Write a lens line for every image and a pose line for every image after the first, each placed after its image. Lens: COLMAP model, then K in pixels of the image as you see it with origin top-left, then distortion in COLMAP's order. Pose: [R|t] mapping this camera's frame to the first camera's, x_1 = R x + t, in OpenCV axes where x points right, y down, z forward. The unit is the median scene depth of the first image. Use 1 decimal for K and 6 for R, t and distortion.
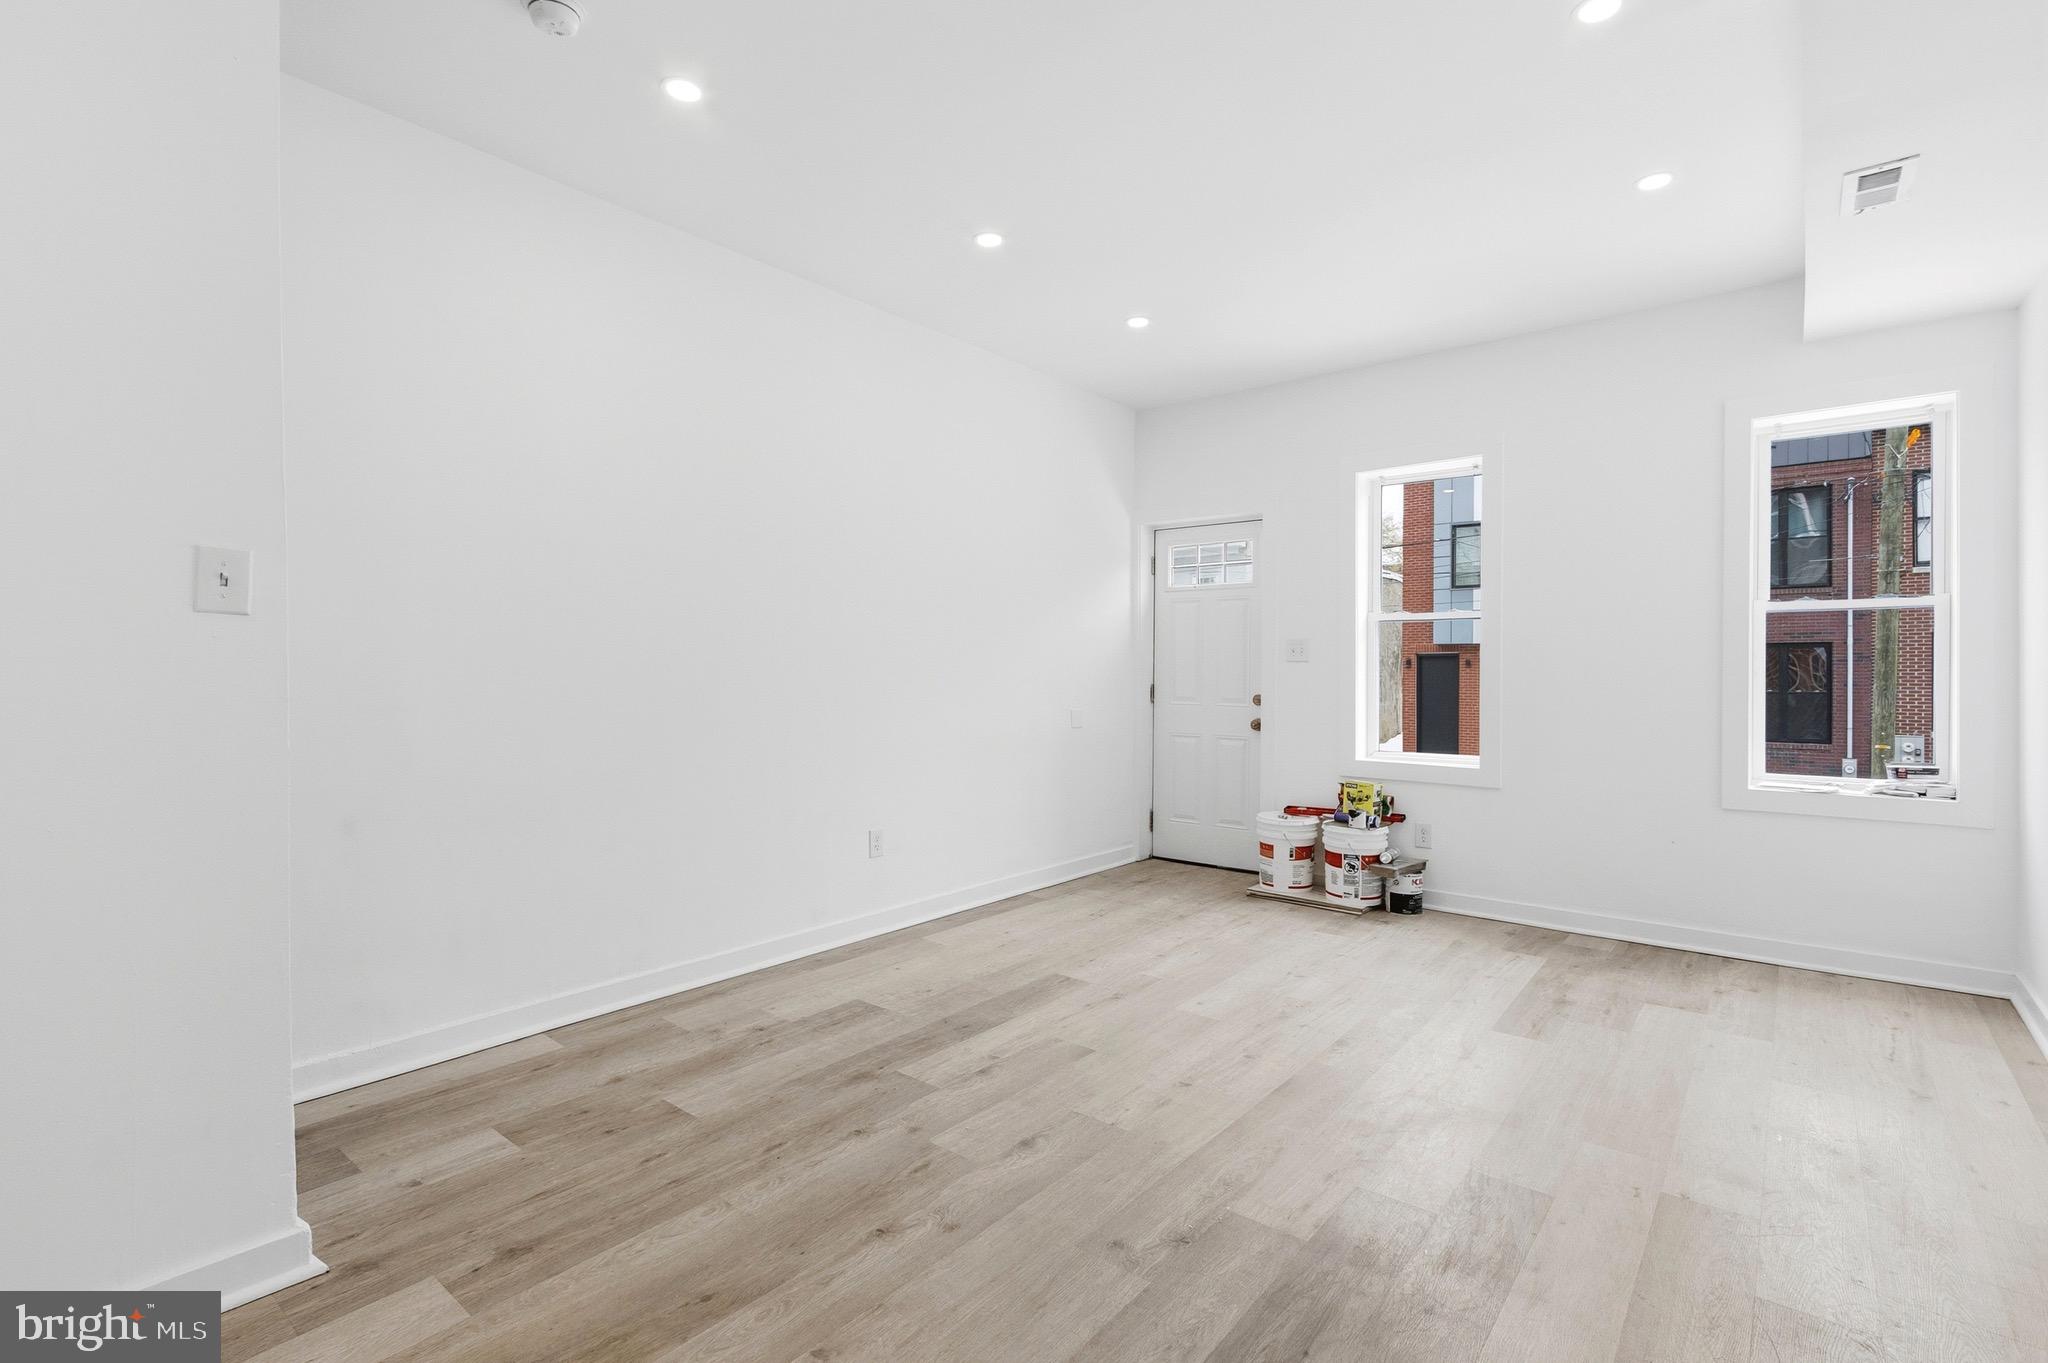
lens RADIAL K [[964.5, 0, 1023.3], [0, 964.5, 678.0], [0, 0, 1]] dist [0.006639, 0.000439]
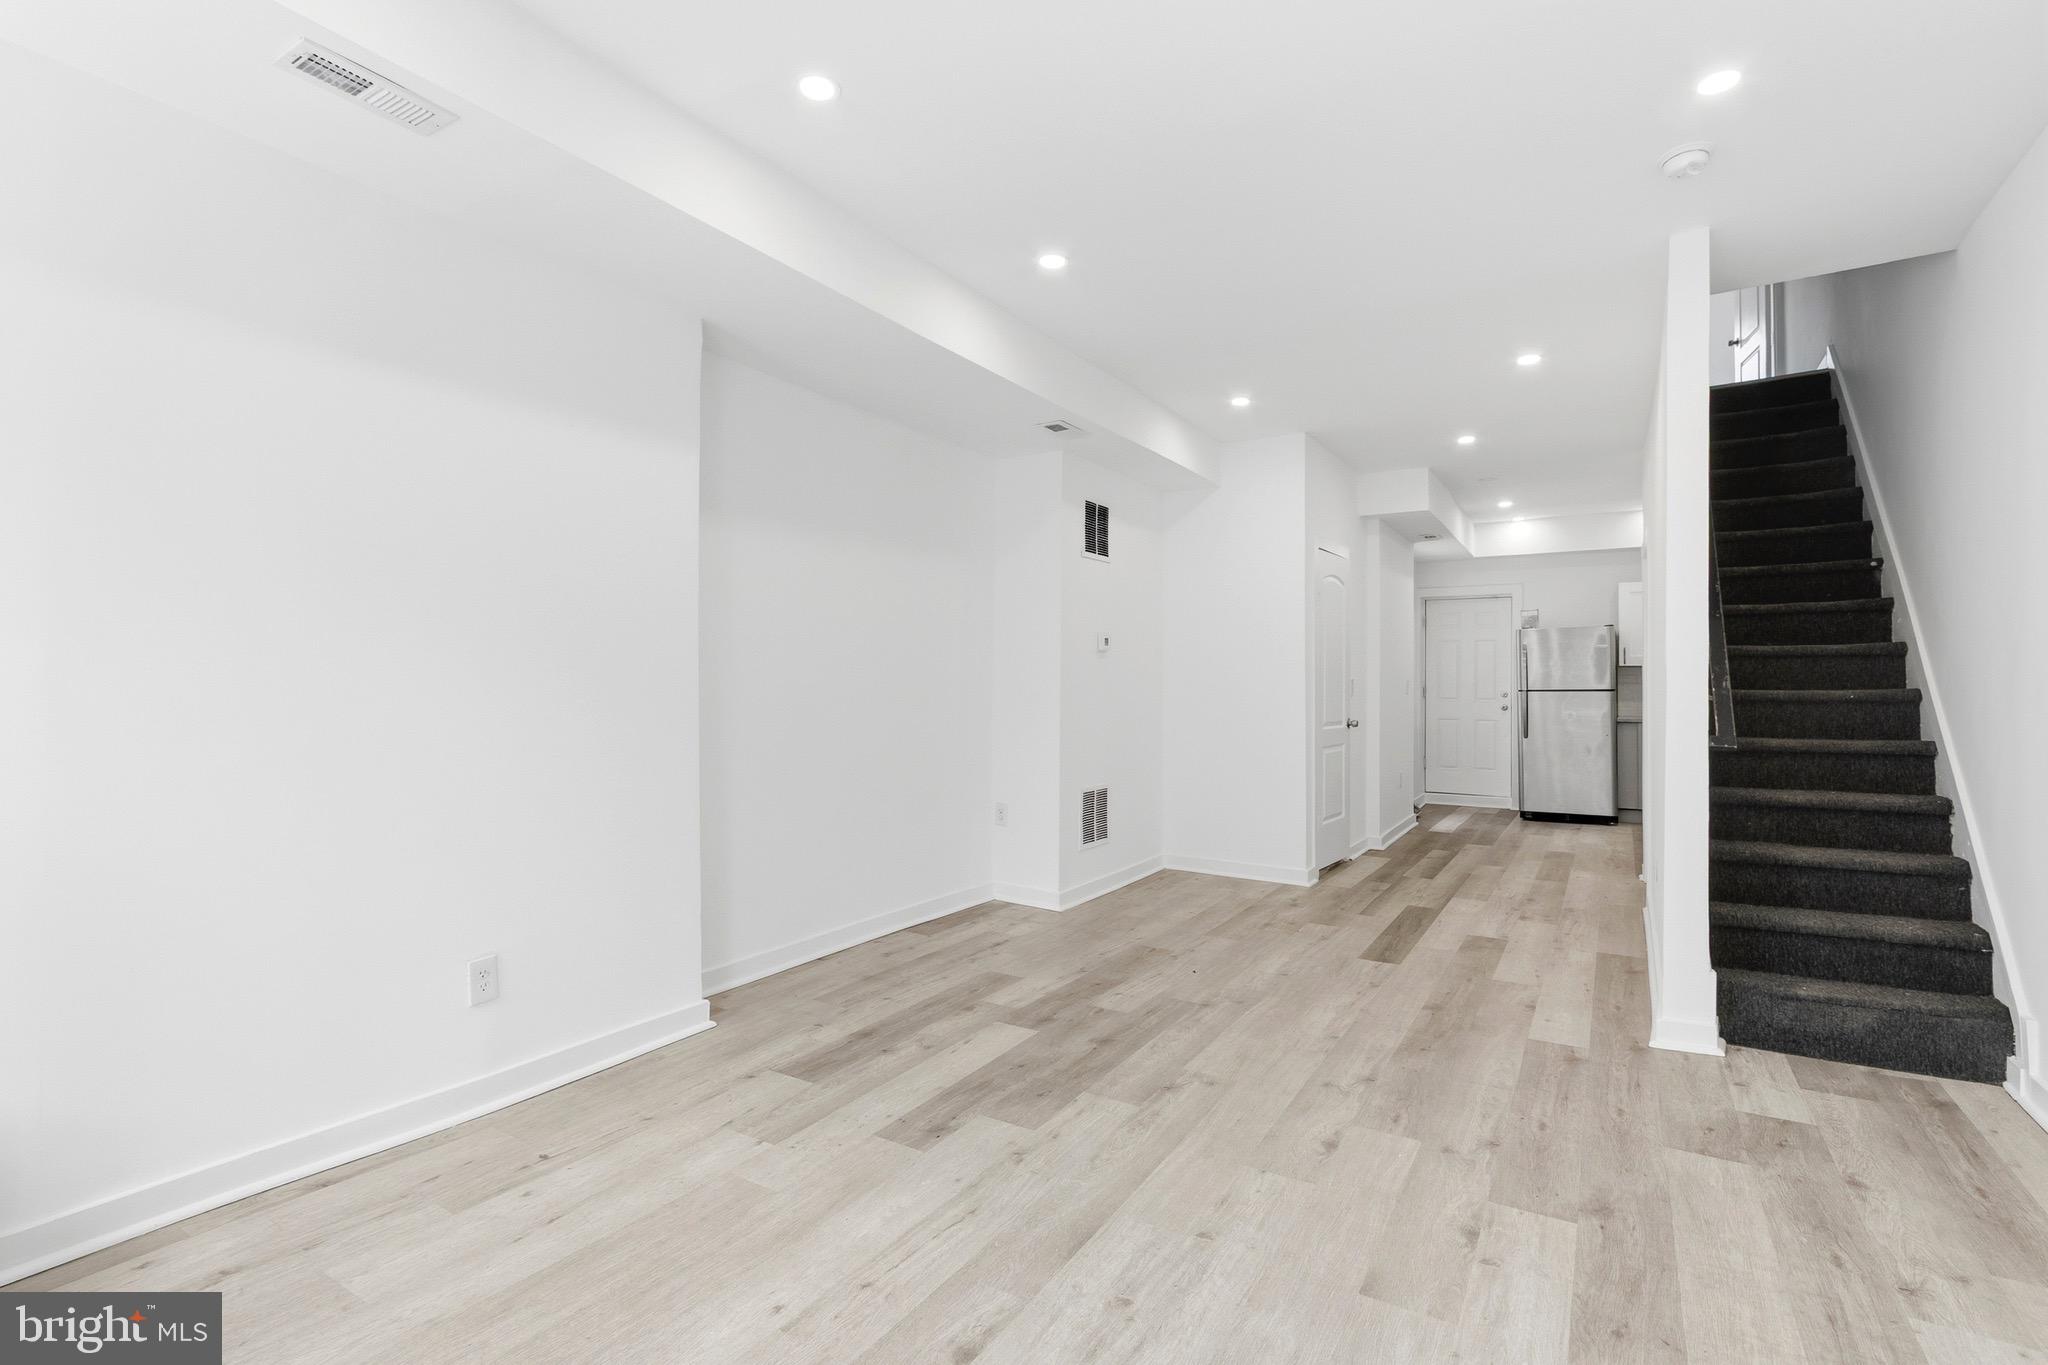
lens RADIAL K [[964.5, 0, 1012.9], [0, 964.5, 680.7], [0, 0, 1]] dist [0.006639, 0.000439]
pose [[-0.993169, -0.007845, -0.116422, 0.471784], [-0.007946, 0.999968, 0.000408, -0.022524], [0.116415, 0.001330, -0.993200, 1.994695]]
